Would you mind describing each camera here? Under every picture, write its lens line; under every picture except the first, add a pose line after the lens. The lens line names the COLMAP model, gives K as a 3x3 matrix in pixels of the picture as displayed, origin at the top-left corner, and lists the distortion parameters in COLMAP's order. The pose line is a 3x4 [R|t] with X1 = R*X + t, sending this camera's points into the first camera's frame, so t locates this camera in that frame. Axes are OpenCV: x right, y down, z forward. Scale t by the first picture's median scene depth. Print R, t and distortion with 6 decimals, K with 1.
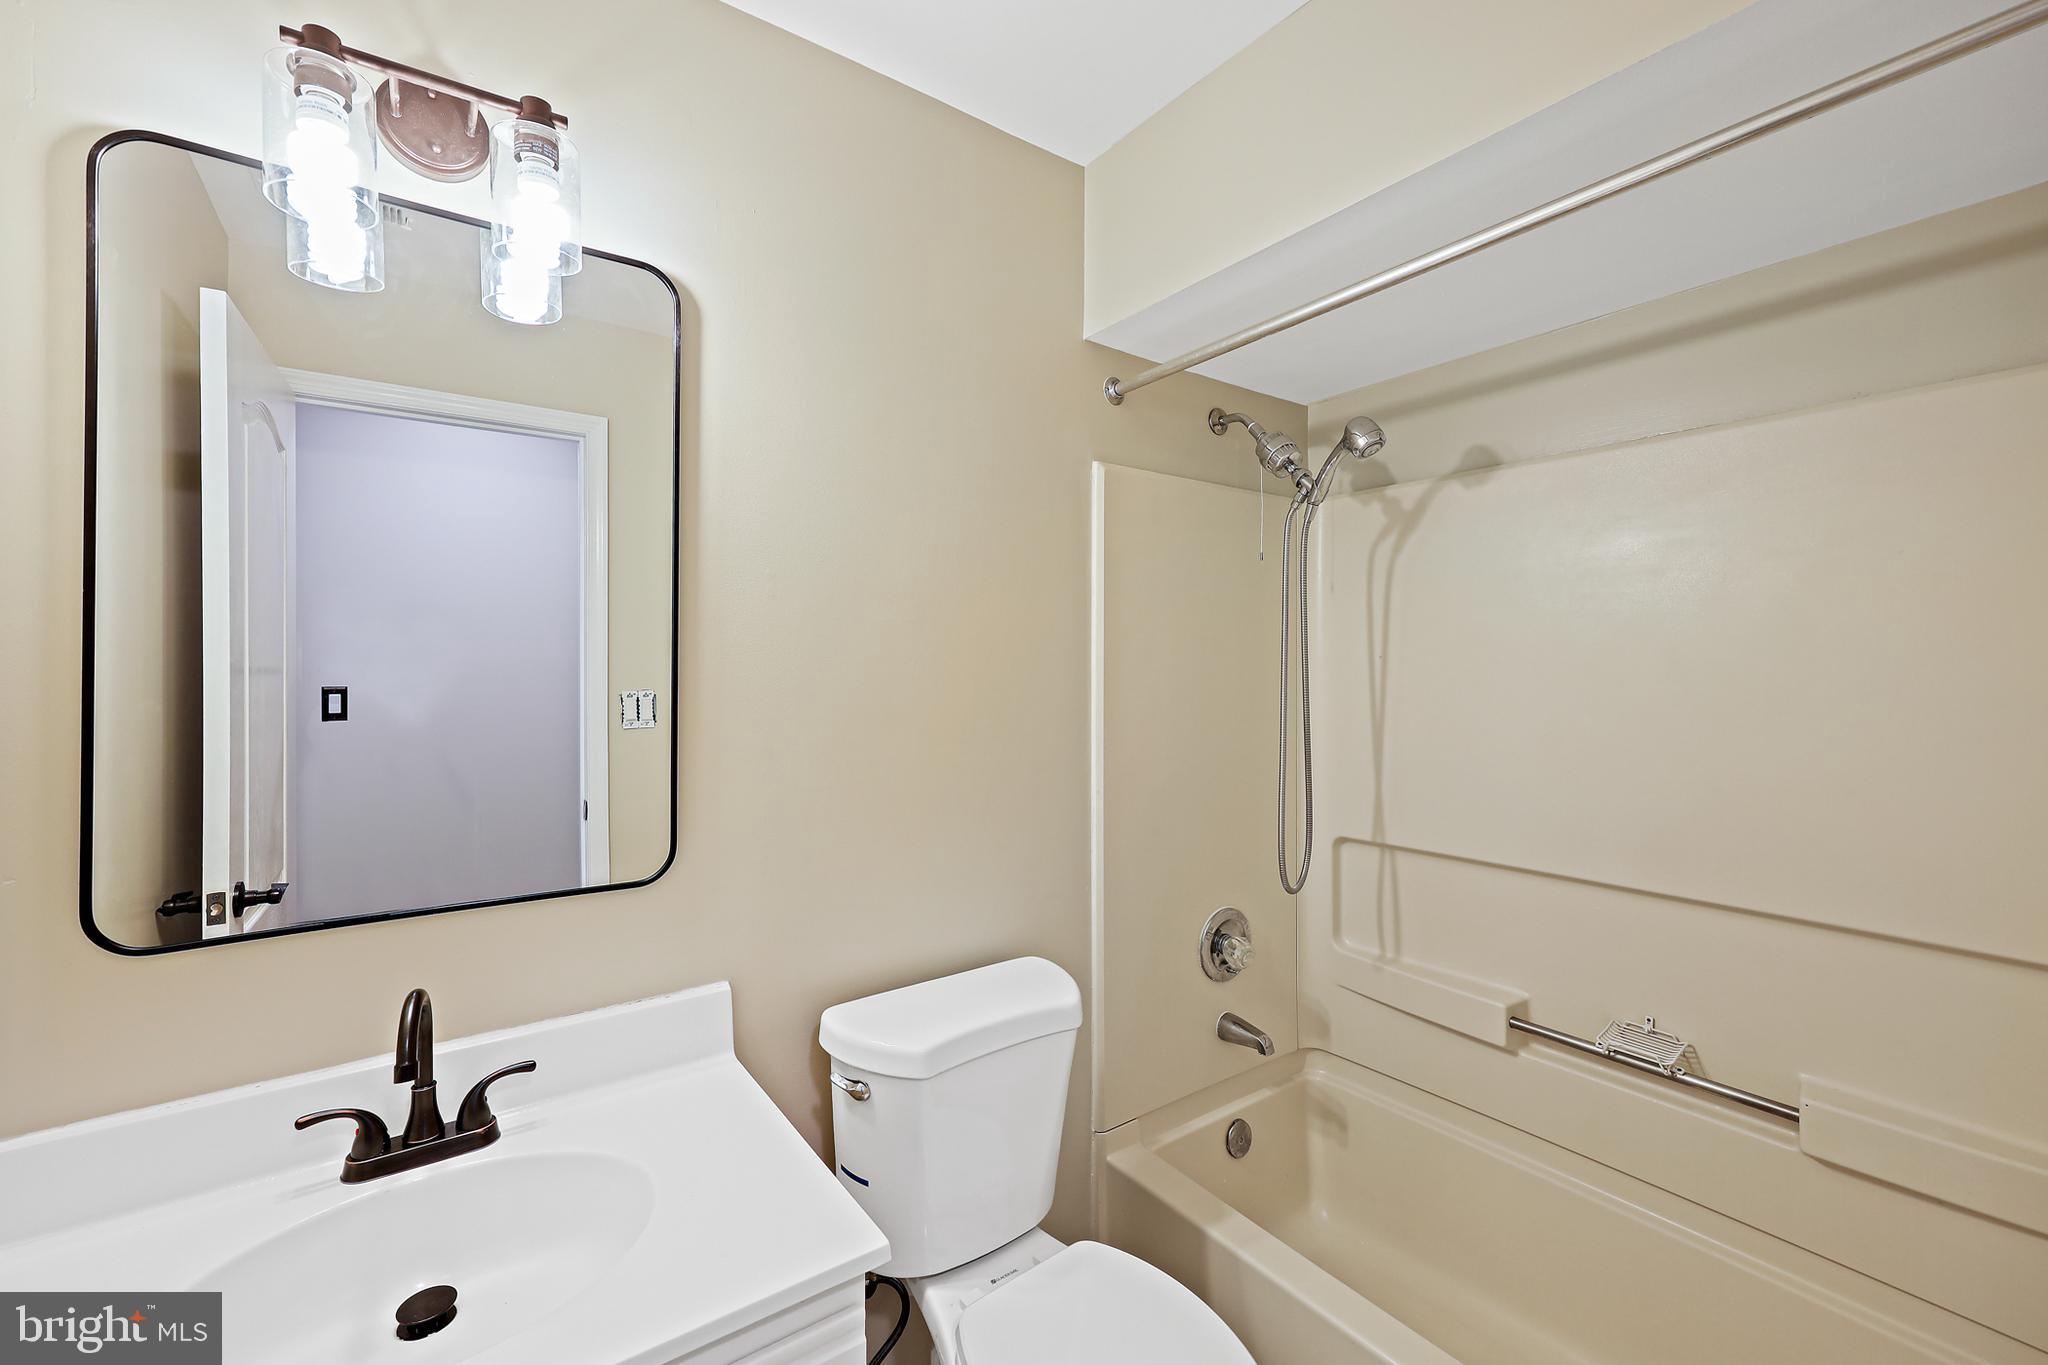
lens RADIAL K [[846.2, 0, 1020.3], [0, 846.2, 666.8], [0, 0, 1]] dist [-0.016537, 0.000661]
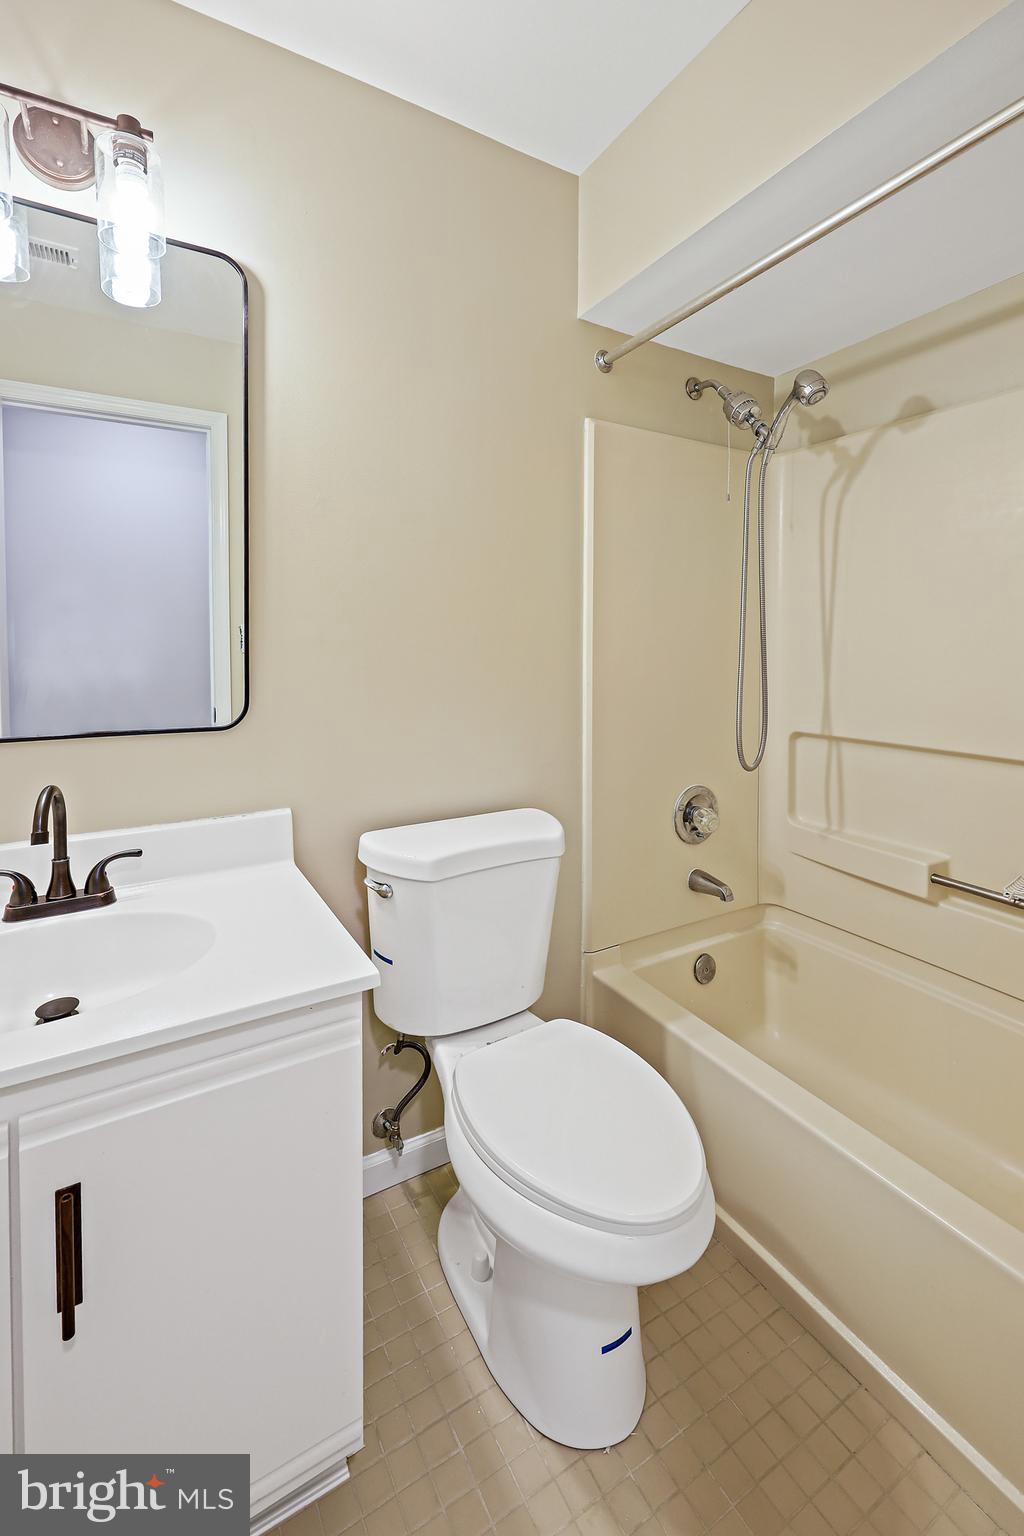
lens RADIAL K [[667.9, 0, 510.7], [0, 667.9, 674.3], [0, 0, 1]] dist [-0.016139, 0.001285]
pose [[0.994716, 0.004447, -0.102570, 0.083535], [-0.001006, 0.999436, 0.033575, 0.104776], [0.102662, -0.033295, 0.994159, 0.005380]]
